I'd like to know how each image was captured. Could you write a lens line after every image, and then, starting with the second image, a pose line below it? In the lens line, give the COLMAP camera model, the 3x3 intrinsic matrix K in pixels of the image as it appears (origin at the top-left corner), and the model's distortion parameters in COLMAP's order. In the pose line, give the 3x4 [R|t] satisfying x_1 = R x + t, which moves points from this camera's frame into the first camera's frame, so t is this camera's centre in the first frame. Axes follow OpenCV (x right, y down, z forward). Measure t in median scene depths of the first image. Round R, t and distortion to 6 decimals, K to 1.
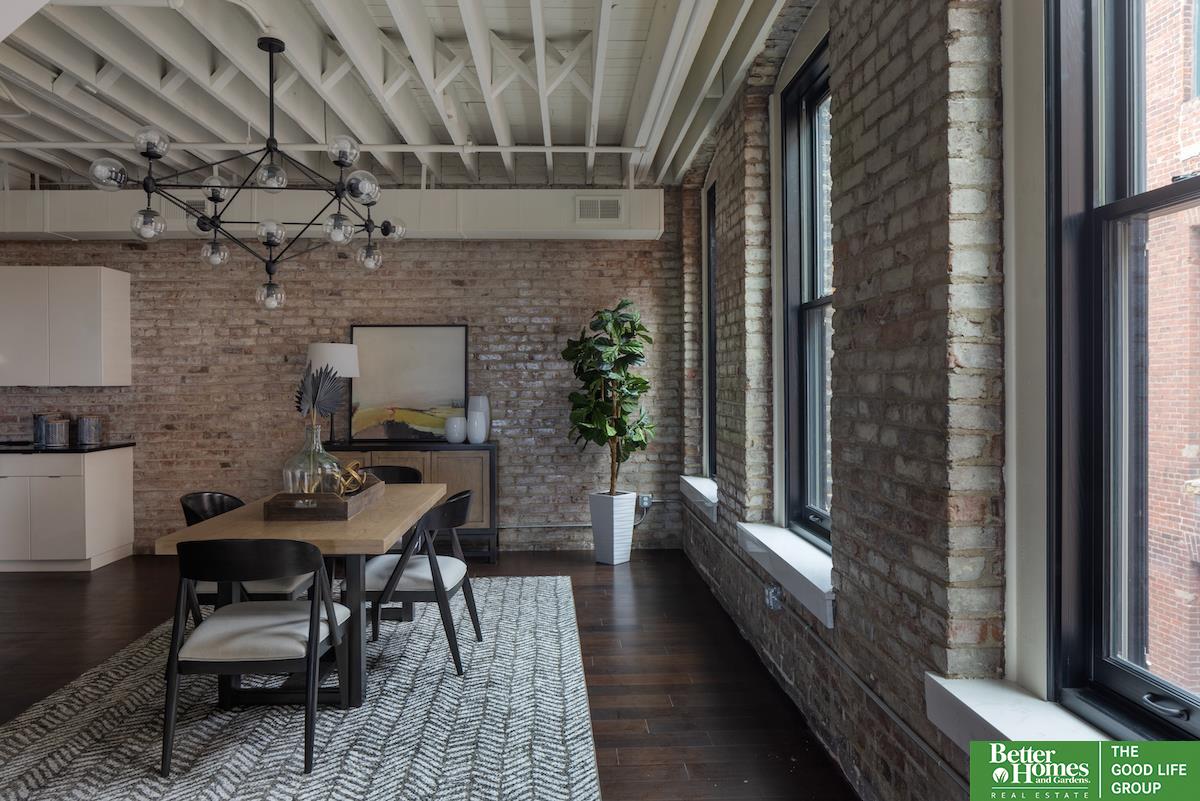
lens RADIAL K [[811.6, 0, 590.2], [0, 811.6, 382.4], [0, 0, 1]] dist [-0.005806, 0.001980]
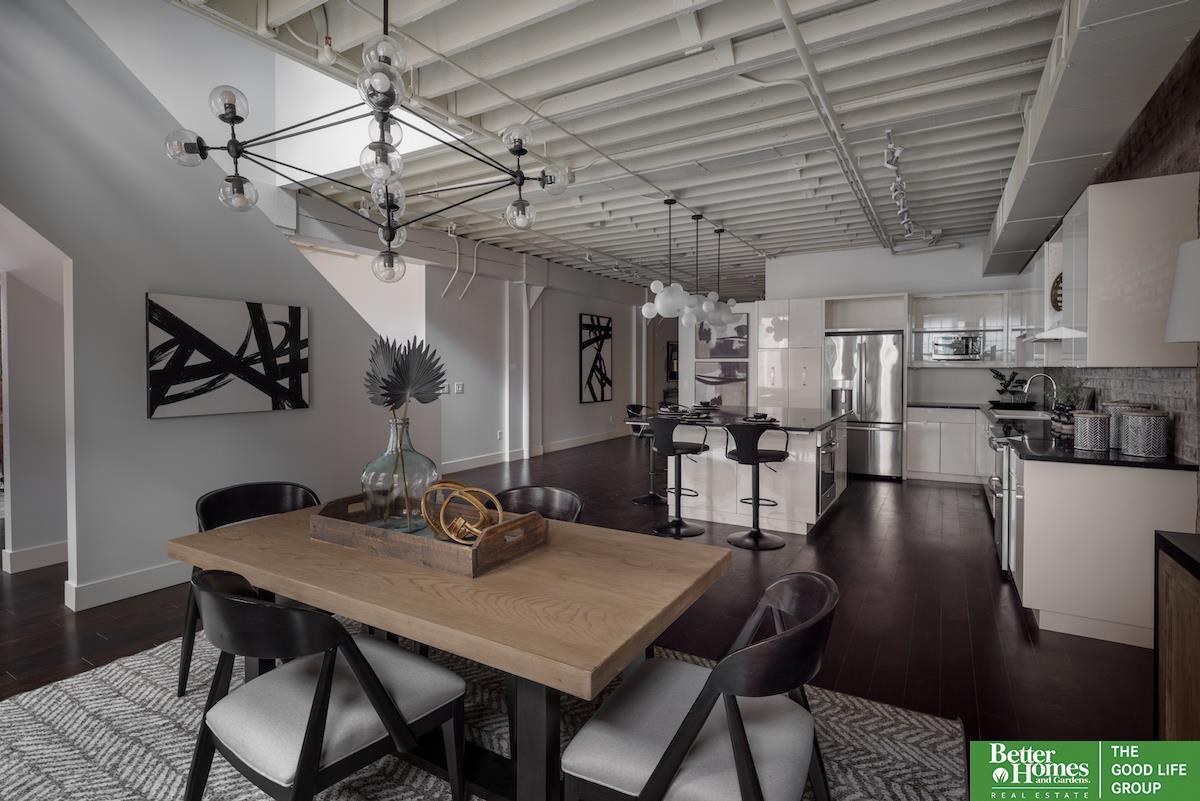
lens RADIAL K [[581.1, 0, 598.9], [0, 581.1, 374.1], [0, 0, 1]] dist [-0.002980, -0.001016]
pose [[-0.543037, 0.015498, -0.839566, 0.009297], [0.003558, 0.999863, 0.016156, 0.001567], [0.839701, 0.005786, -0.543017, 0.880580]]
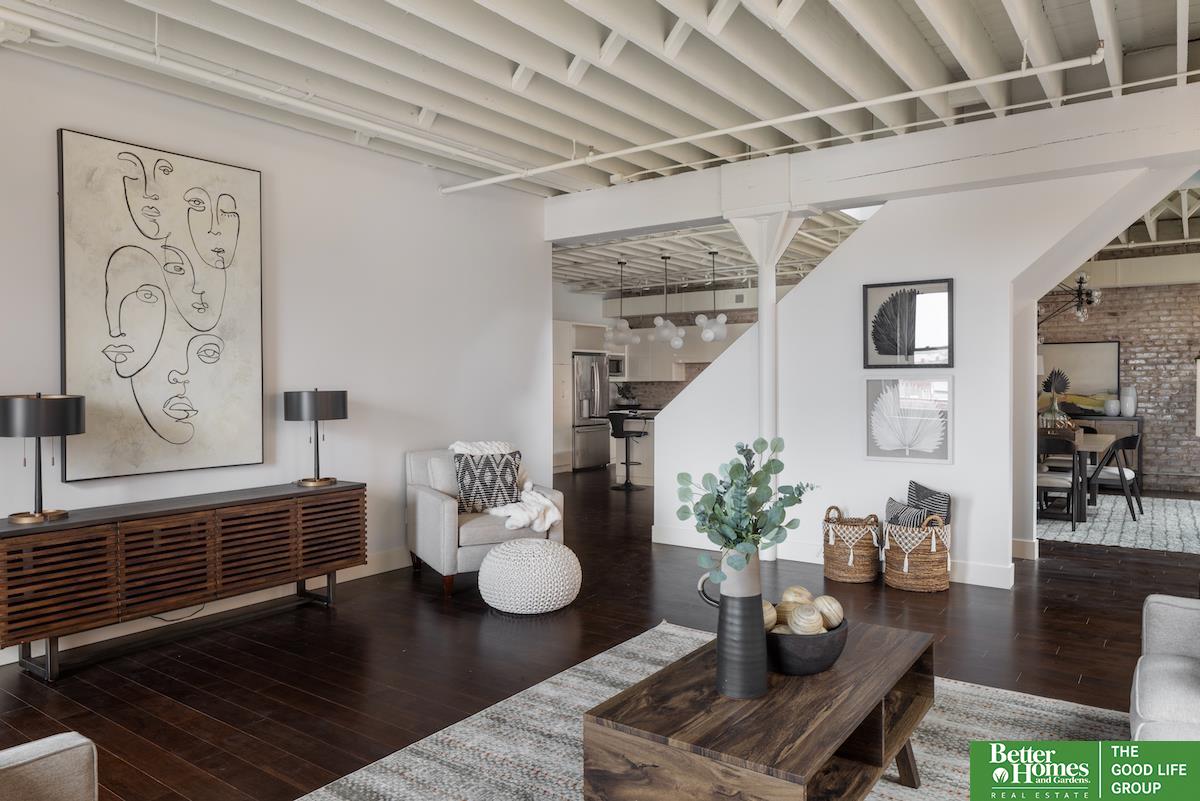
lens RADIAL K [[811.6, 0, 593.1], [0, 811.6, 388.5], [0, 0, 1]] dist [-0.005806, 0.001980]
pose [[0.789291, 0.006815, -0.613981, 0.005992], [-0.000035, 0.999939, 0.011053, 0.002792], [0.614019, -0.008703, 0.789244, -0.853155]]
